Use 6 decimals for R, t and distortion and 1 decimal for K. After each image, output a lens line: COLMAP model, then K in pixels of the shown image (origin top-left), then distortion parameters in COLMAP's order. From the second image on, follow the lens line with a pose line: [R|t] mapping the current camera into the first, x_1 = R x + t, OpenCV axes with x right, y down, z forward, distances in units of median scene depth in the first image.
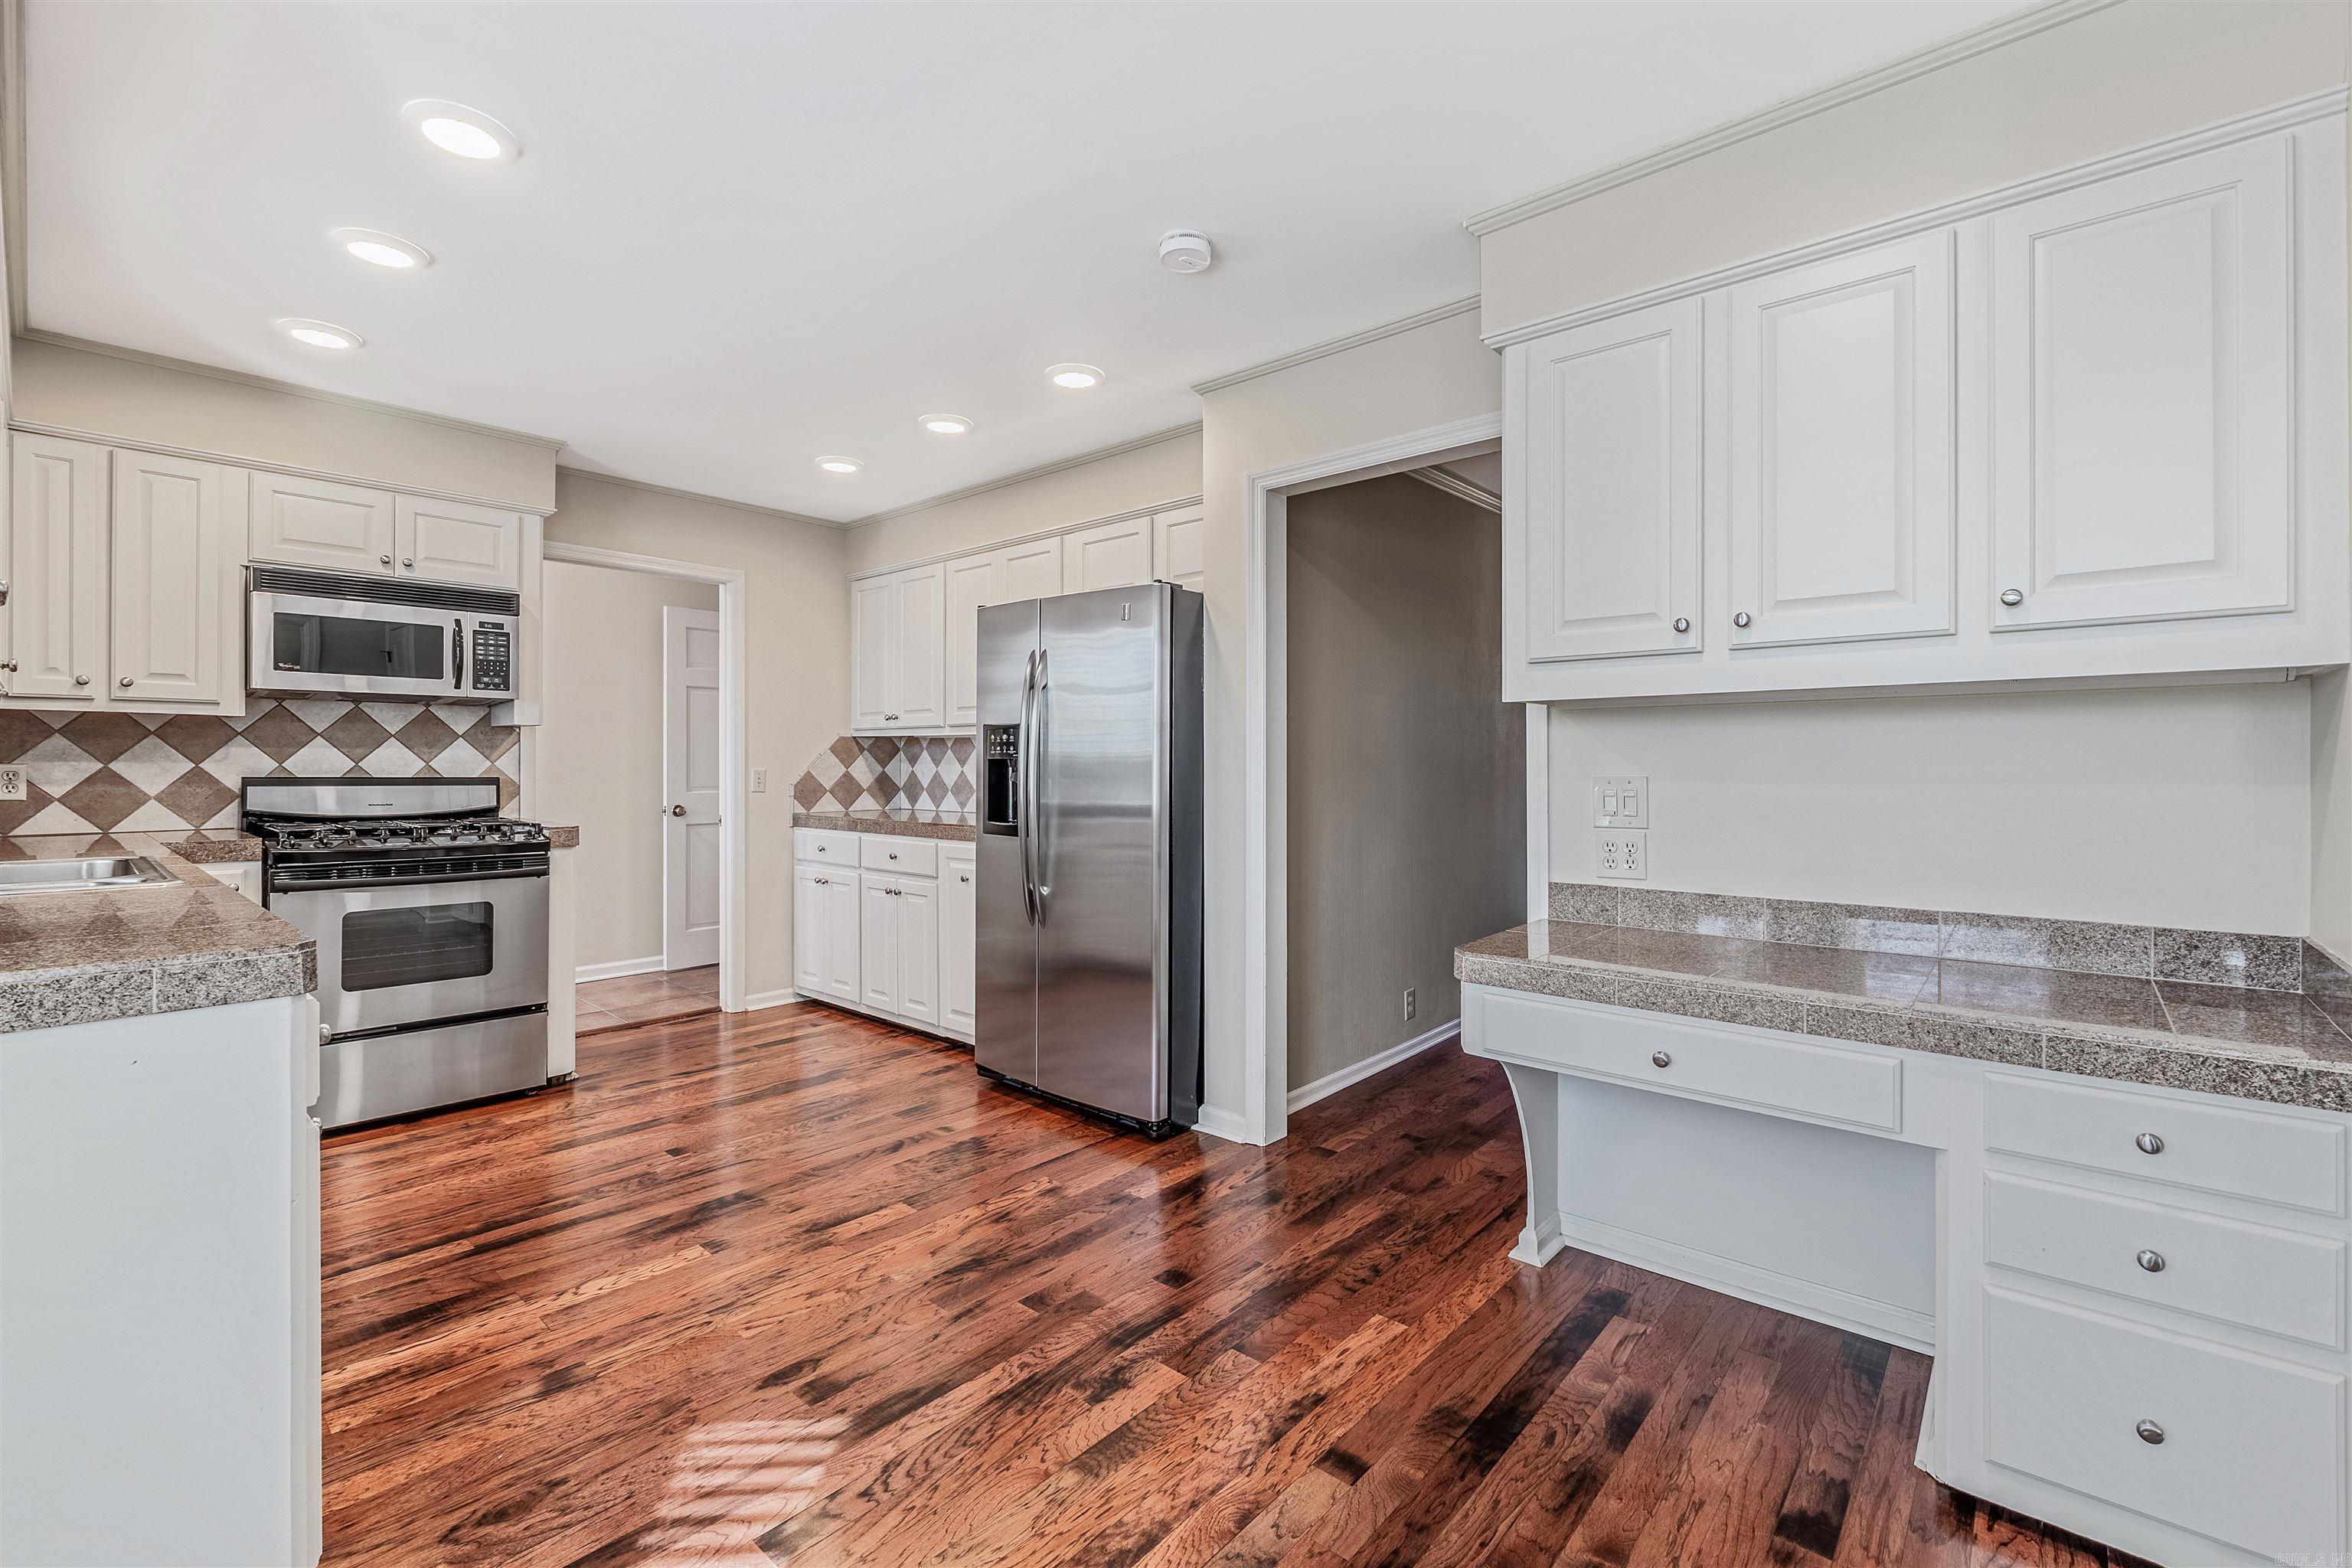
lens RADIAL K [[1008.3, 0, 1183.0], [0, 1008.3, 767.7], [0, 0, 1]] dist [-0.007421, -0.000317]
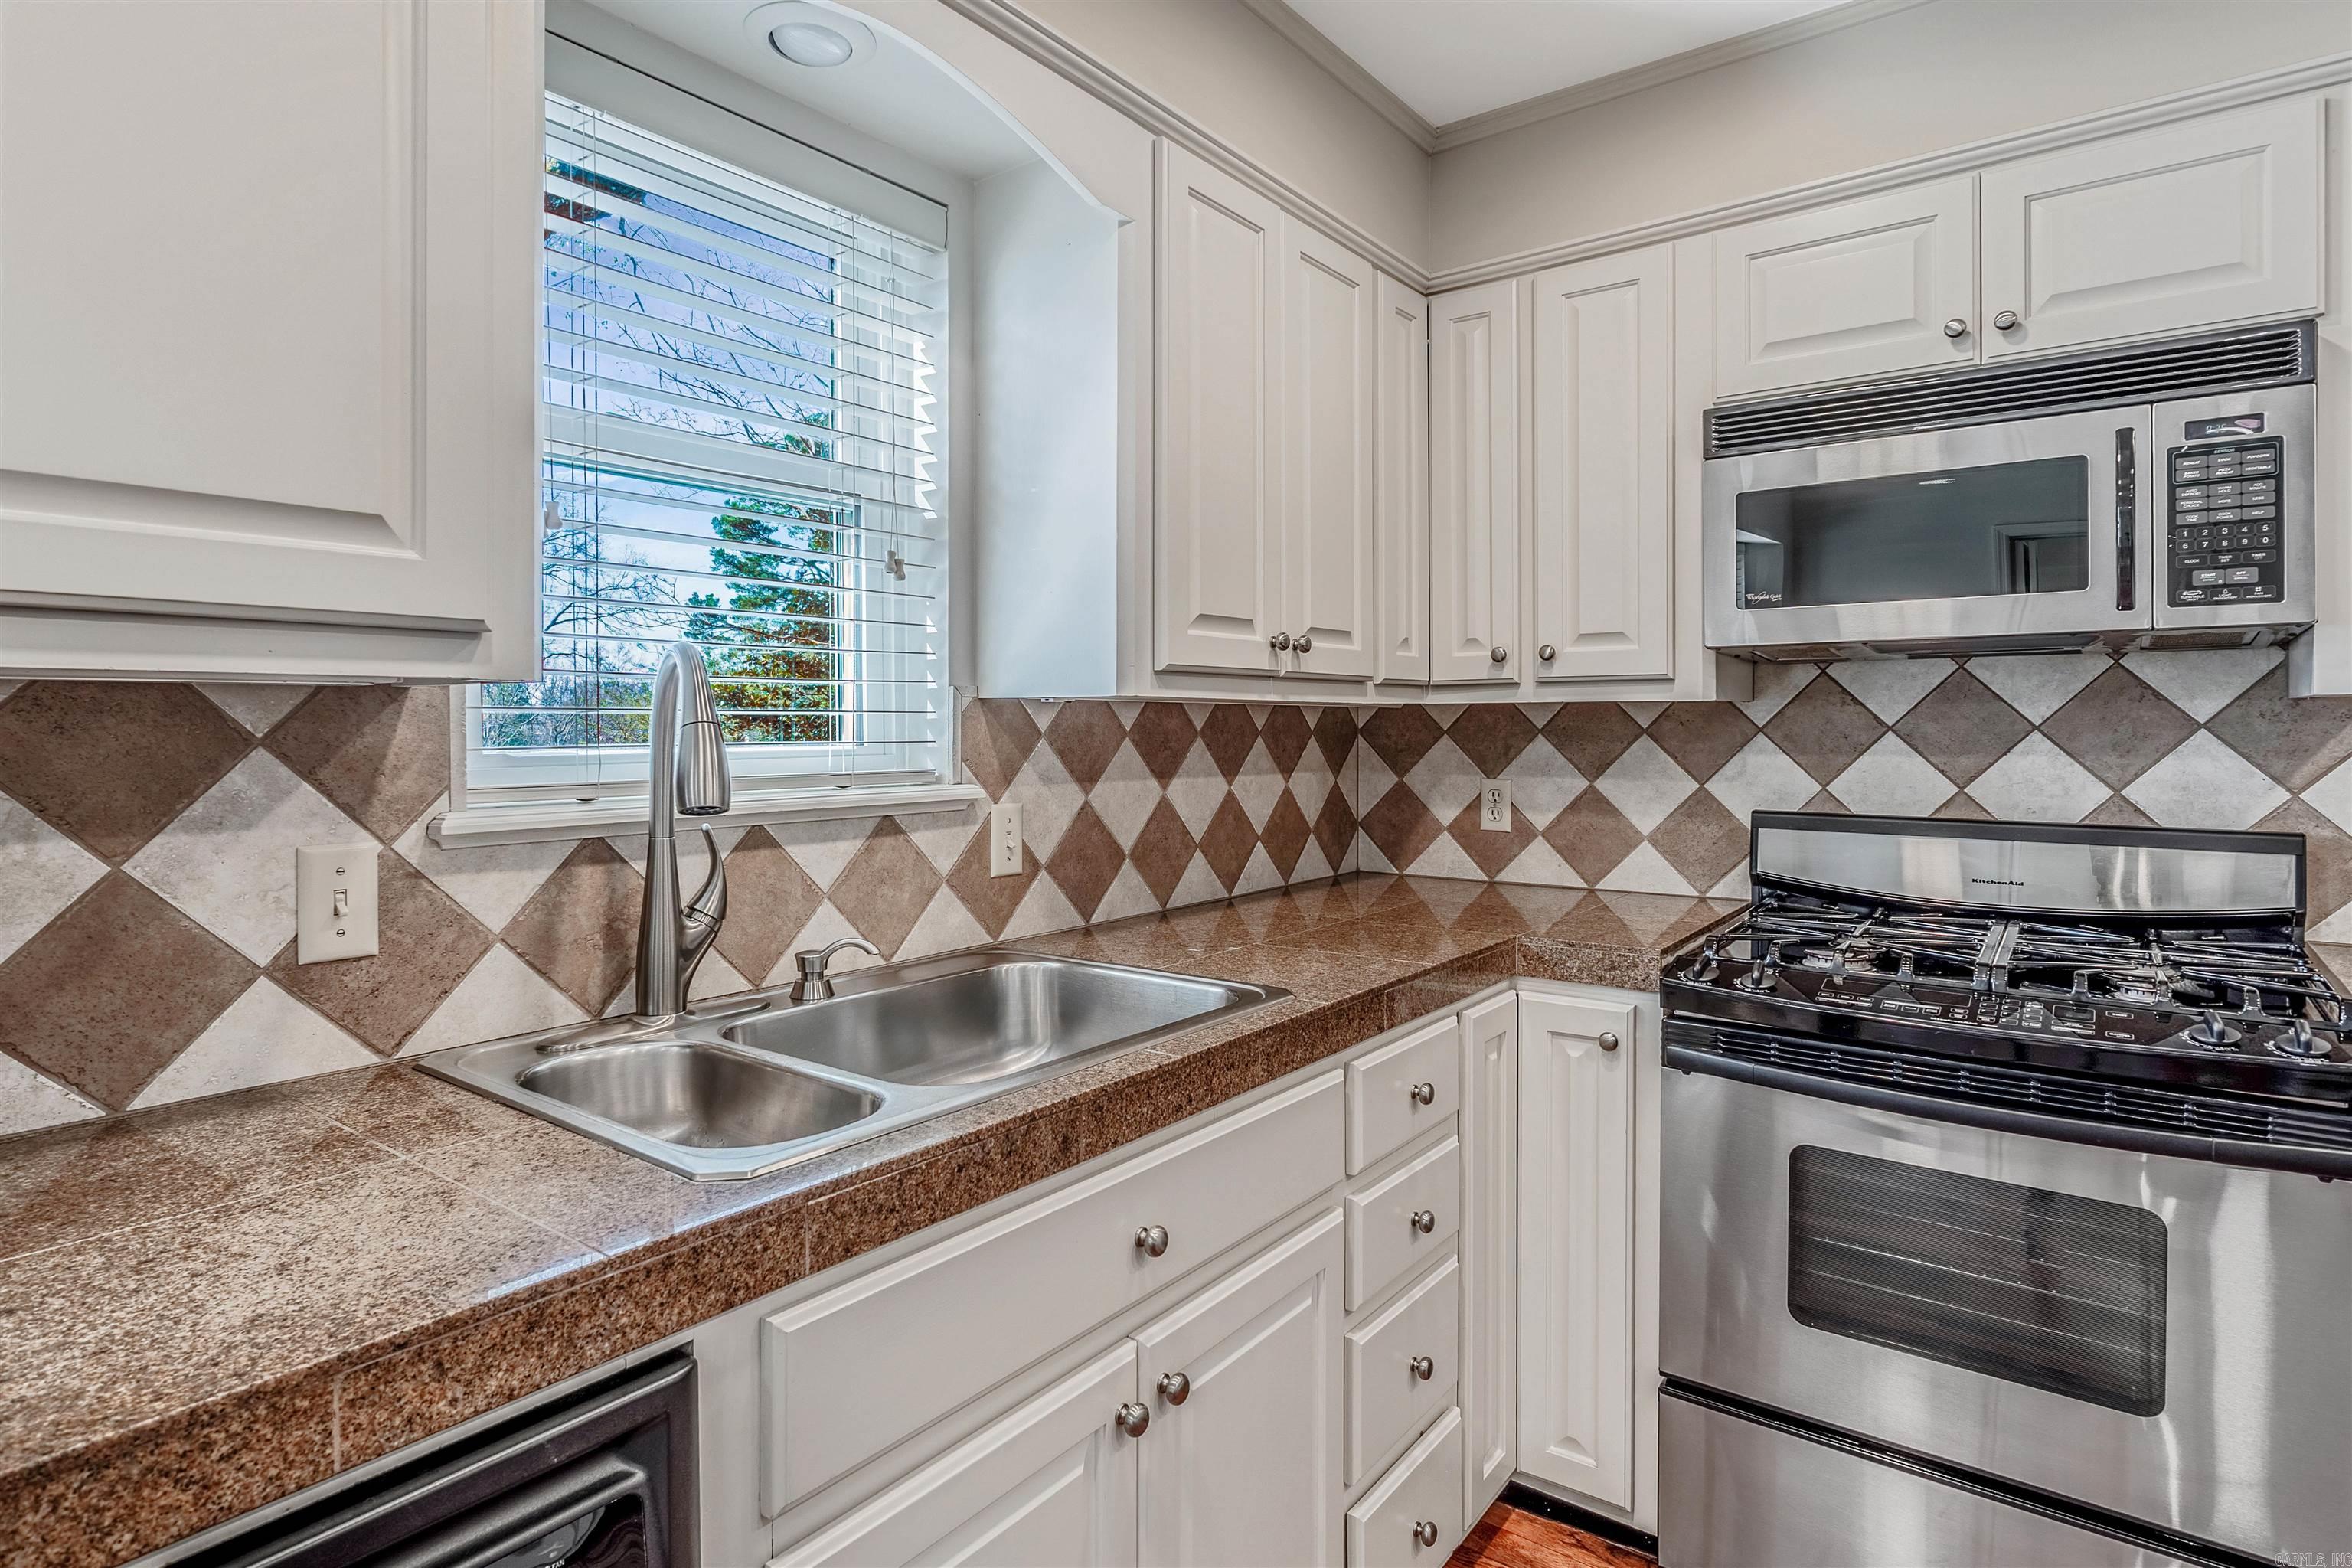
lens RADIAL K [[1229.0, 0, 1172.6], [0, 1229.0, 731.3], [0, 0, 1]] dist [-0.002917, -0.001302]
pose [[0.055192, 0.001845, -0.998474, -0.300431], [0.000571, 0.999998, 0.001879, -0.036290], [0.998476, -0.000674, 0.055191, 0.670606]]
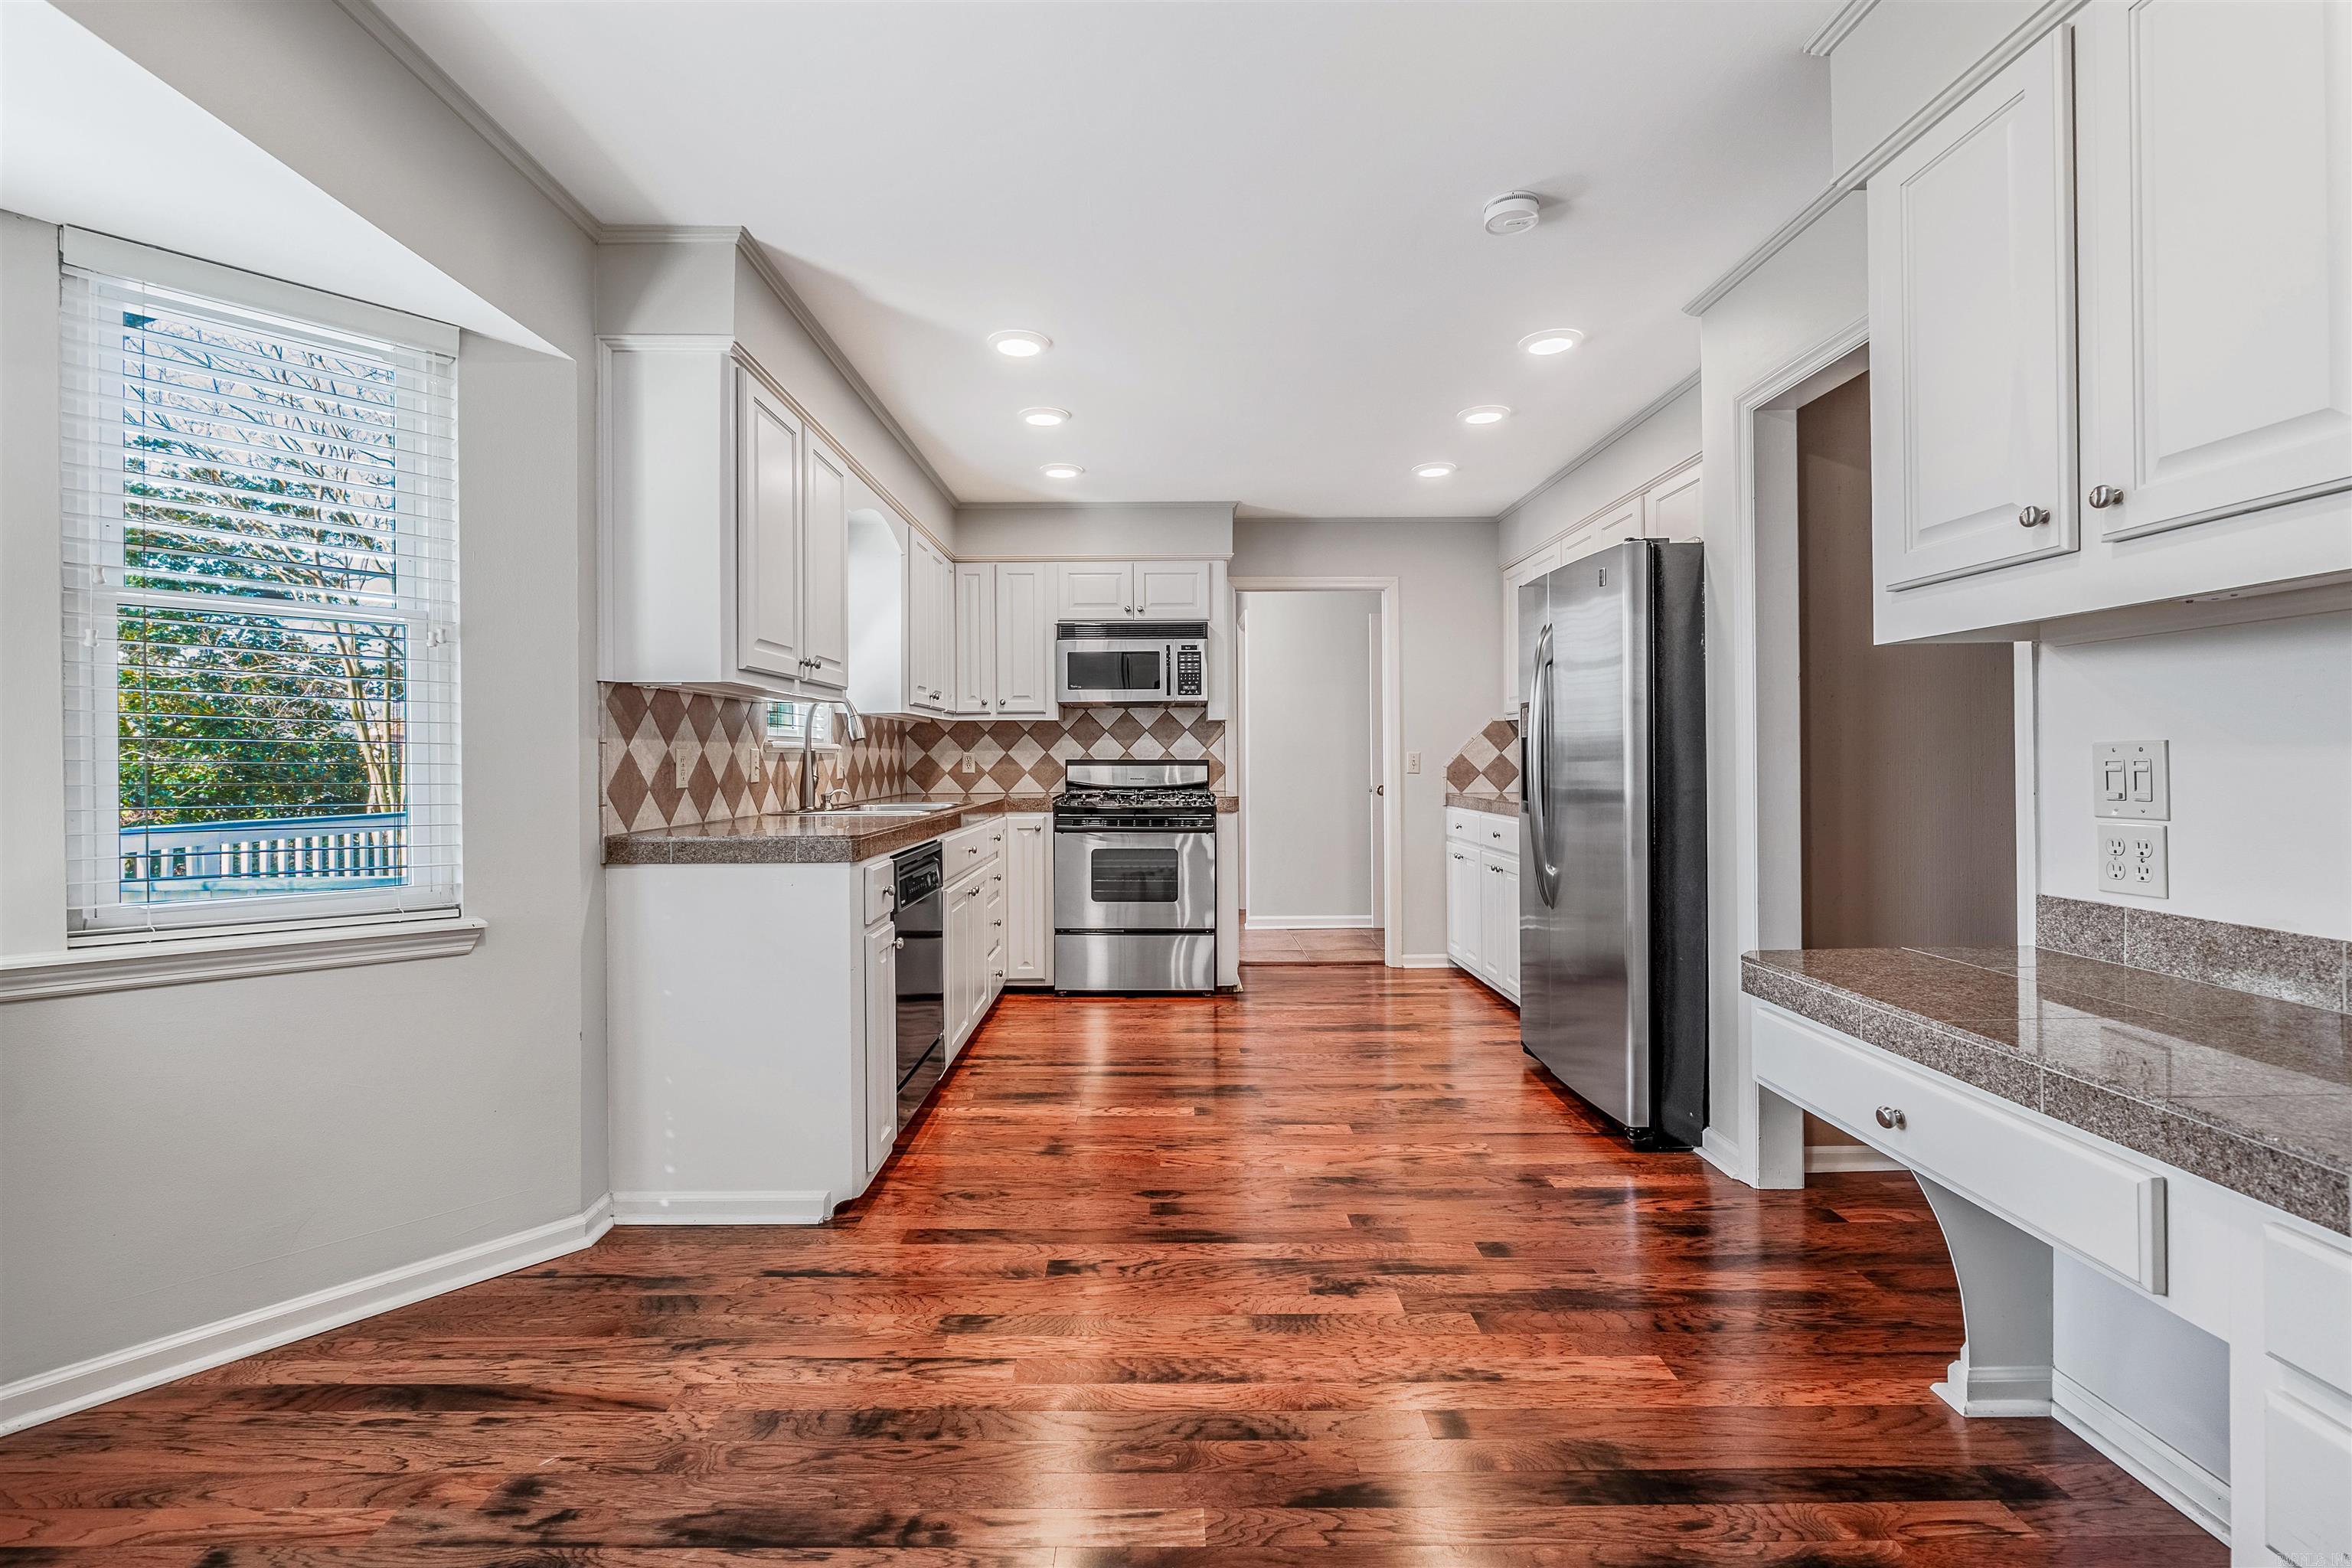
lens RADIAL K [[1045.6, 0, 1174.4], [0, 1045.6, 766.8], [0, 0, 1]] dist [0.000007, 0.000108]
pose [[0.660676, -0.000341, -0.750671, 0.405244], [0.006652, 0.999963, 0.005400, 0.013465], [0.750642, -0.008561, 0.660654, 0.055344]]
